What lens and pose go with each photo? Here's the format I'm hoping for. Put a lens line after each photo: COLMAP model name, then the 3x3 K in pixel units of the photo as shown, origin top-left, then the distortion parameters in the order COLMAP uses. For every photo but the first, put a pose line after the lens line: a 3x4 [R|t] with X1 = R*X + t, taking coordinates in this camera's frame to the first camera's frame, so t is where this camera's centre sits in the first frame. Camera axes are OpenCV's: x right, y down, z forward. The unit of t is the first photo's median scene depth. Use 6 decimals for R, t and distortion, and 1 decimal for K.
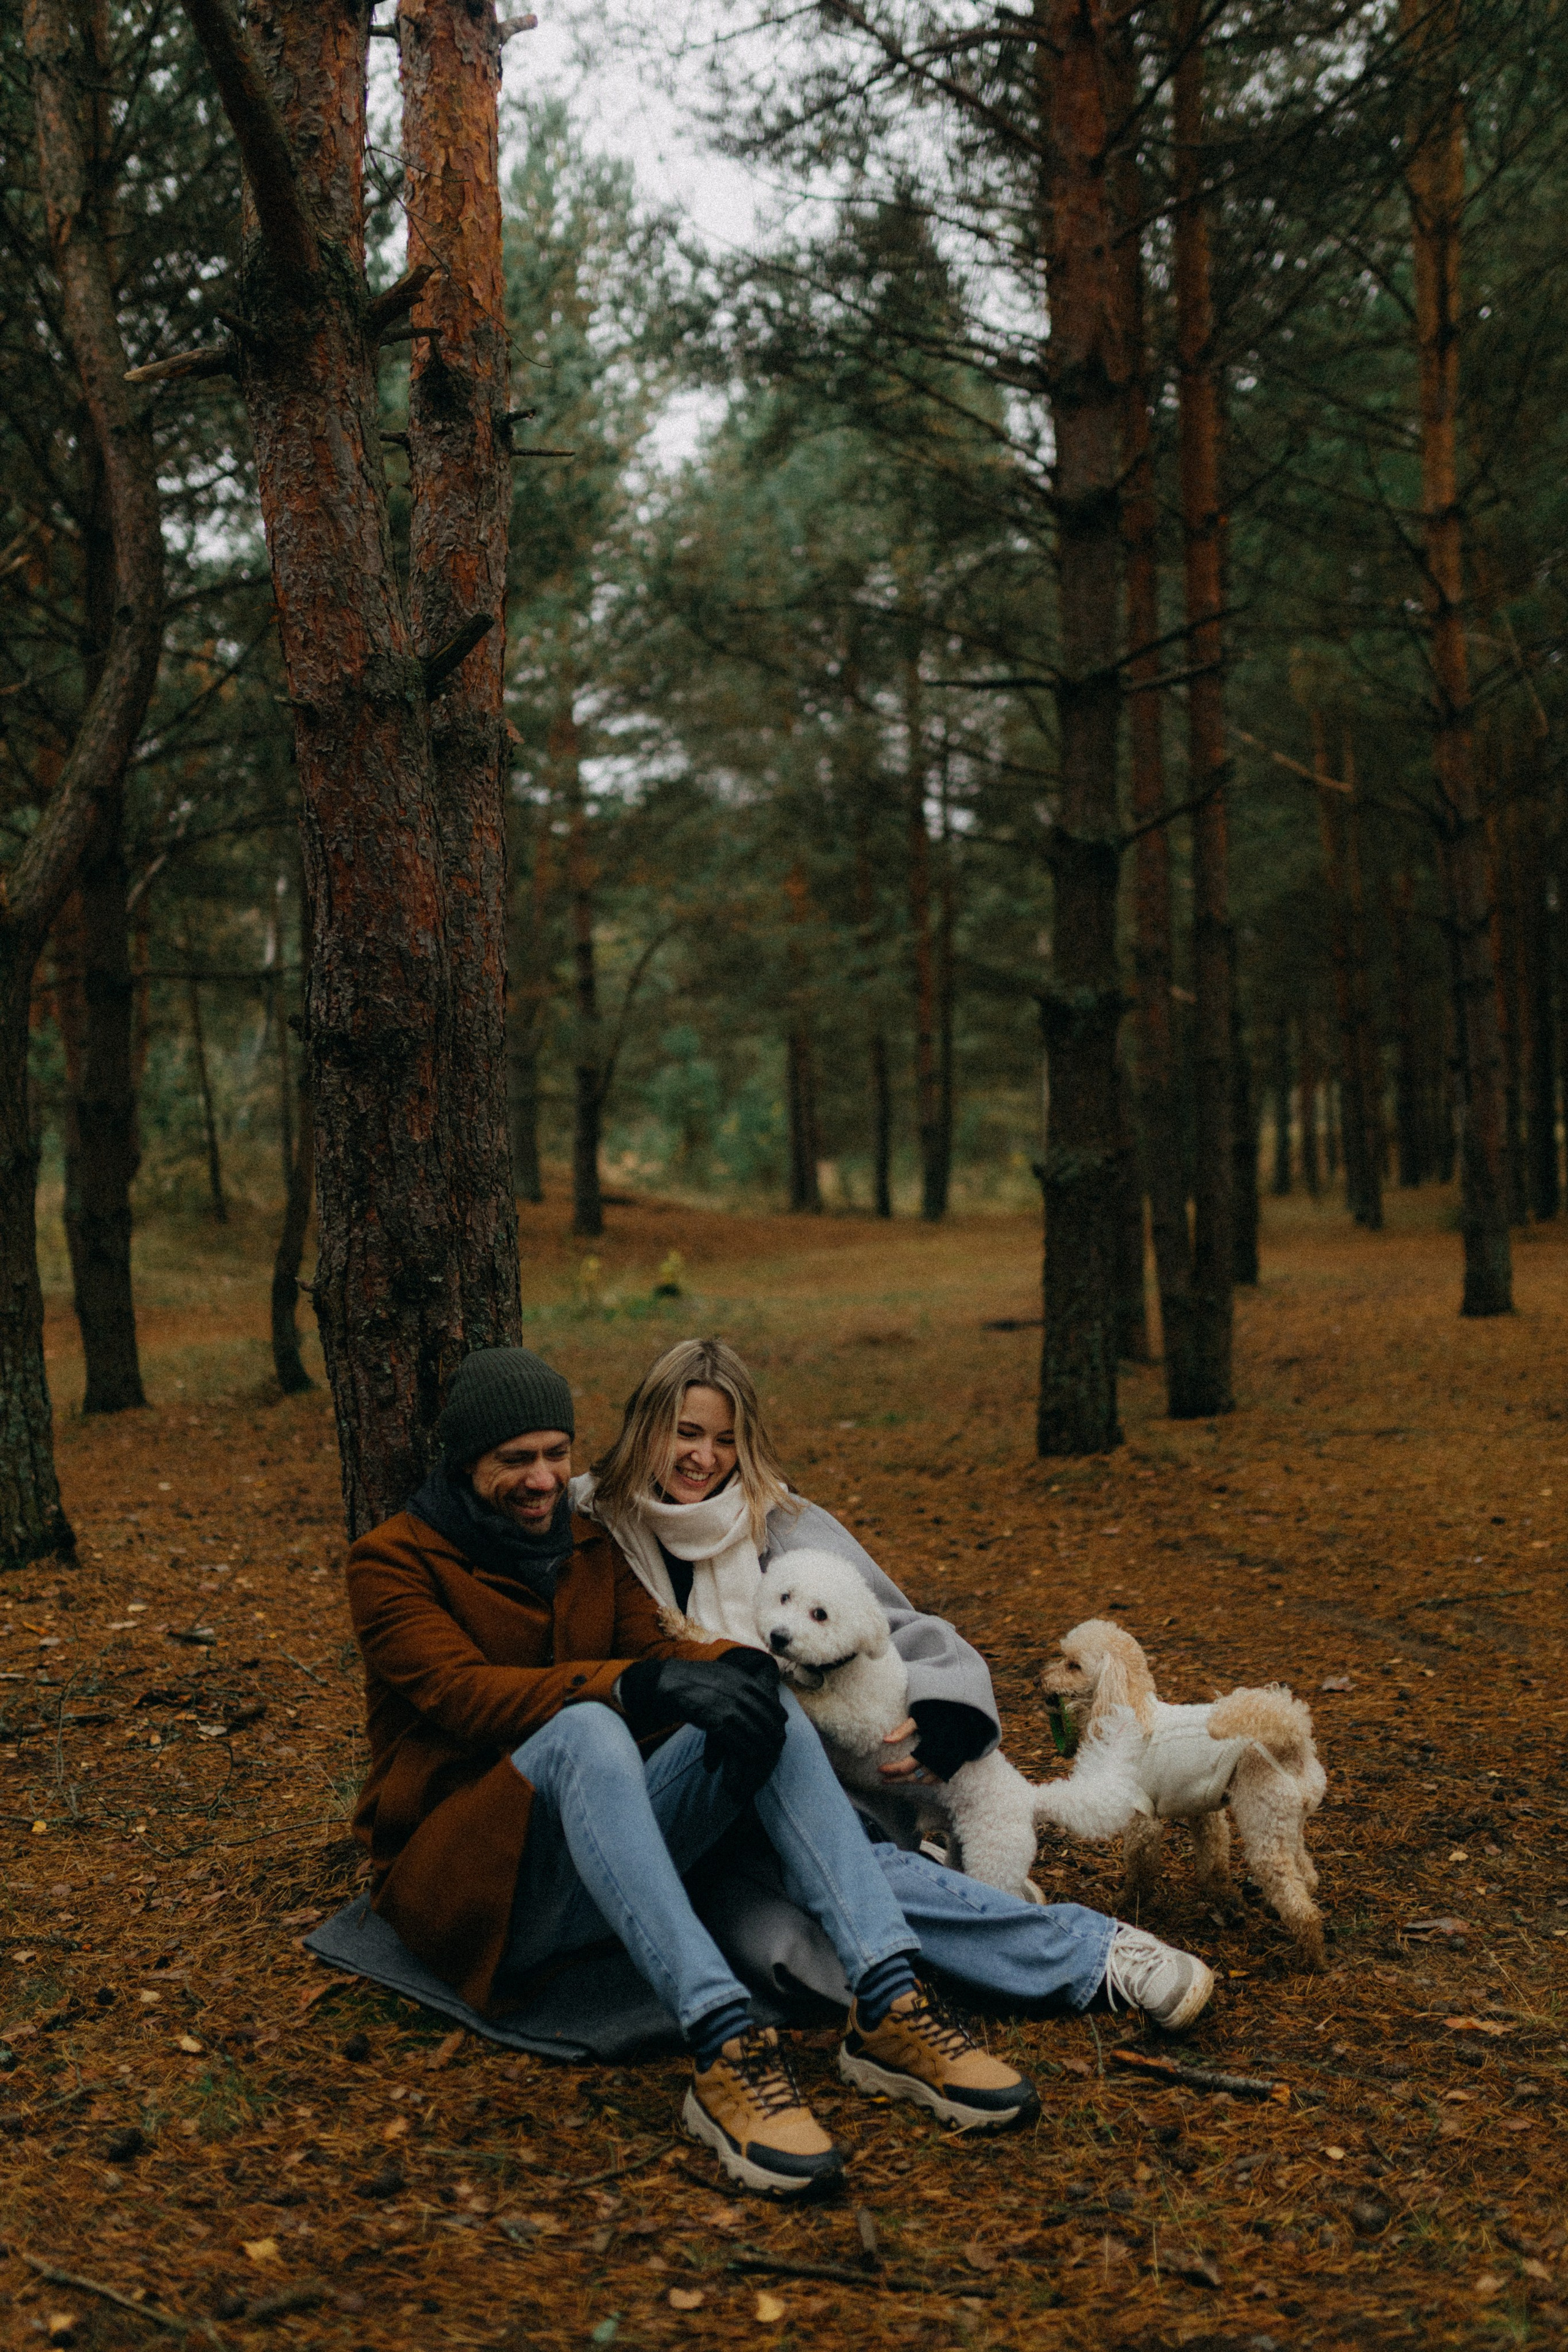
lens RADIAL K [[2139.5, 0, 807.0], [0, 2139.5, 1161.9], [0, 0, 1]] dist [-0.009777, 0.000000]
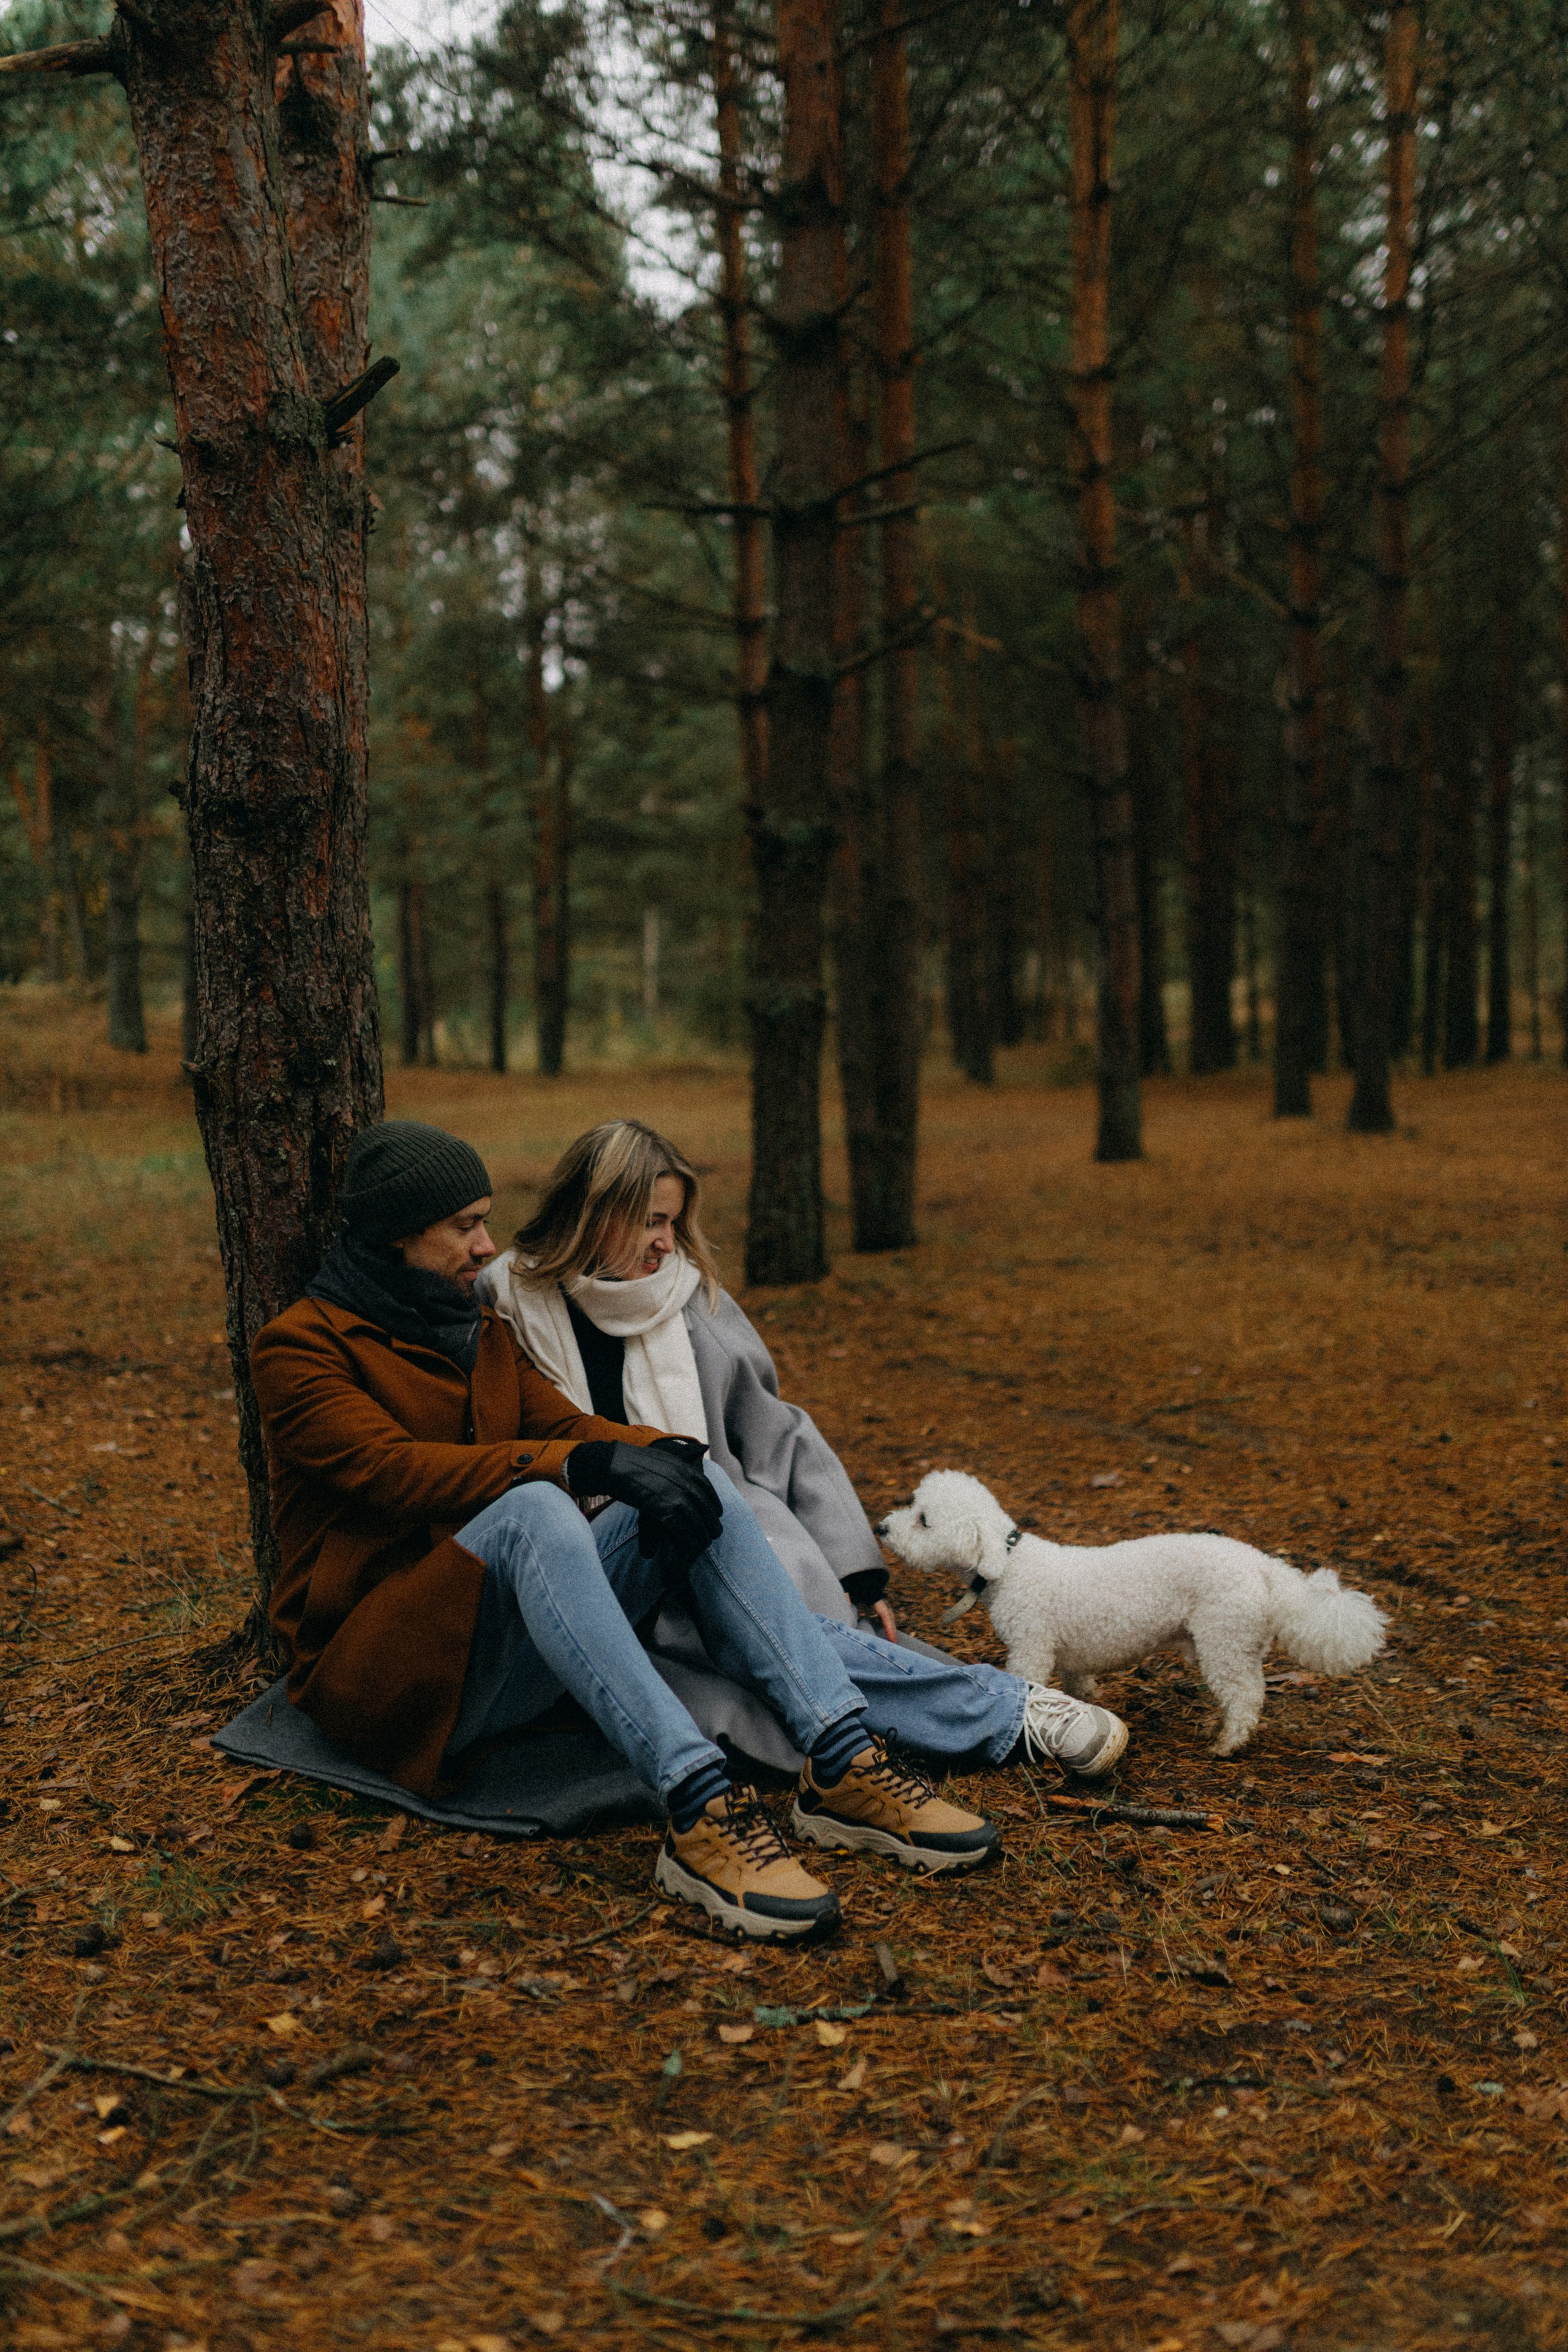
lens RADIAL K [[2139.5, 0, 797.7], [0, 2139.5, 1158.4], [0, 0, 1]] dist [-0.009777, 0.000000]
pose [[0.983328, -0.001076, 0.181838, -0.130716], [-0.010539, 0.997964, 0.062900, 0.032477], [-0.181536, -0.063767, 0.981315, 0.014174]]
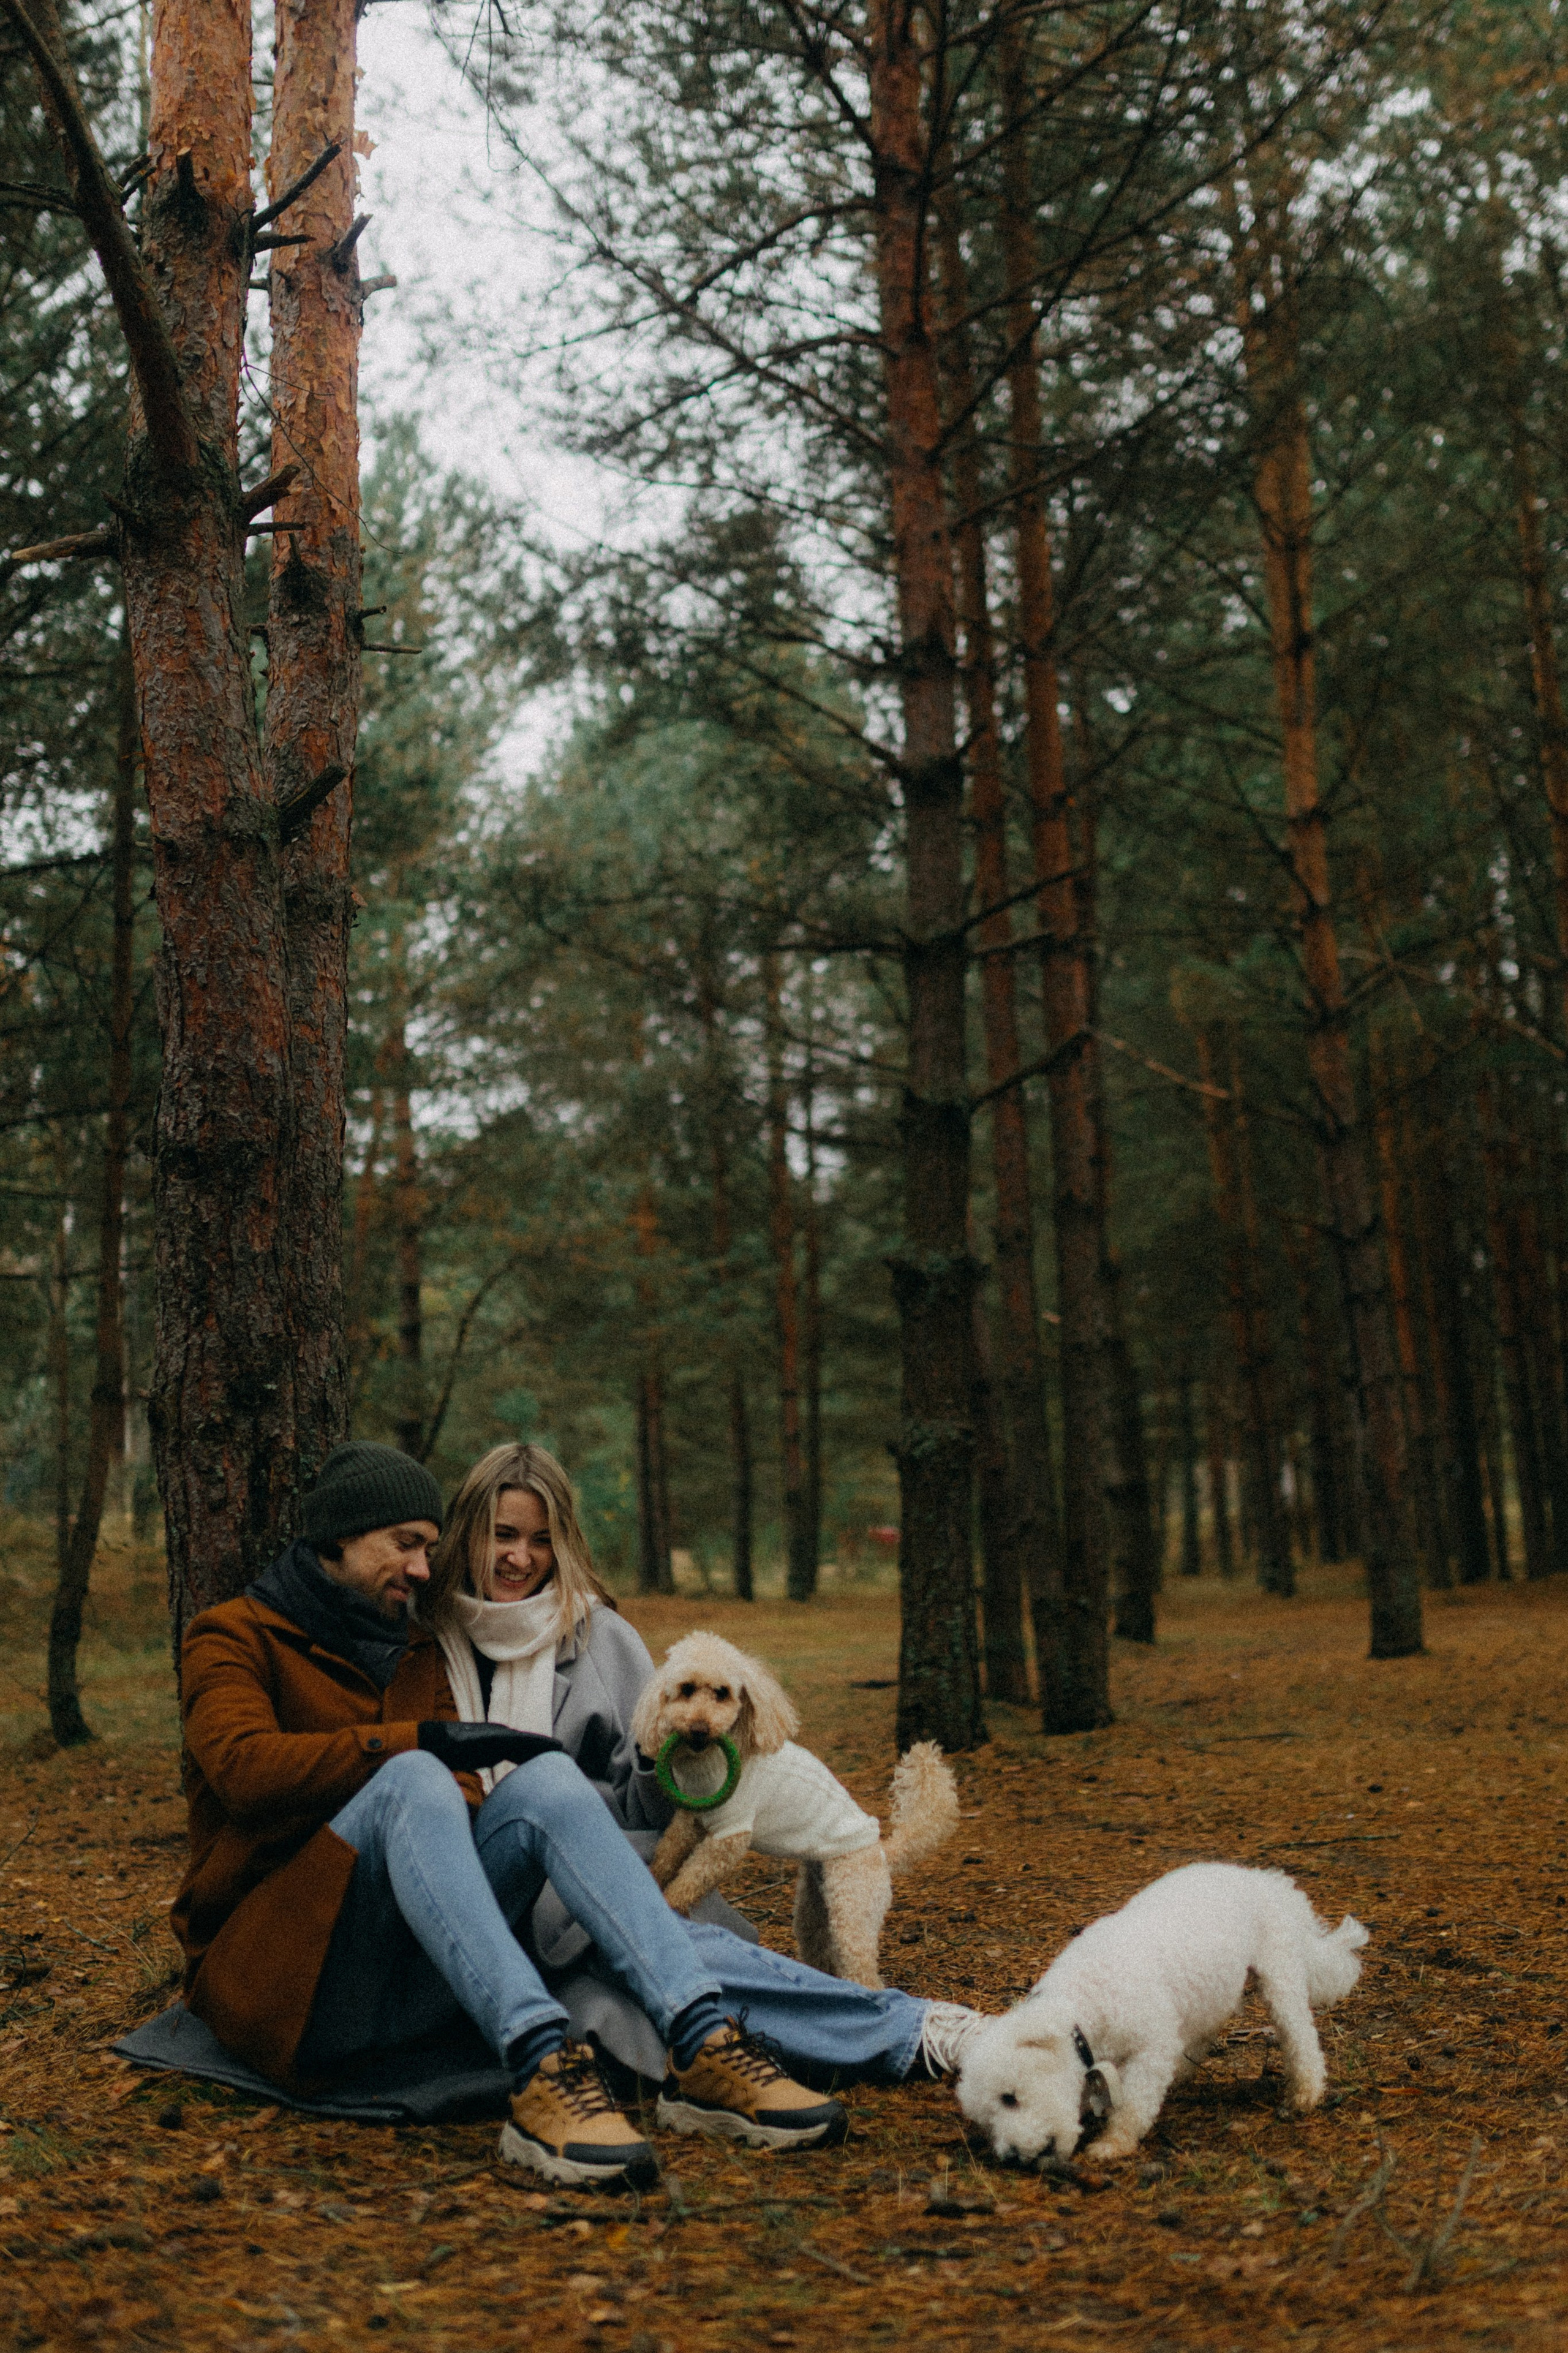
lens RADIAL K [[2392.8, 0, 843.7], [0, 2392.8, 1081.1], [0, 0, 1]] dist [-0.014543, 0.000000]
pose [[0.997073, 0.002028, 0.076431, 0.012843], [0.012893, 0.980873, -0.194222, 0.127134], [-0.075363, 0.194639, 0.977975, -0.163865]]
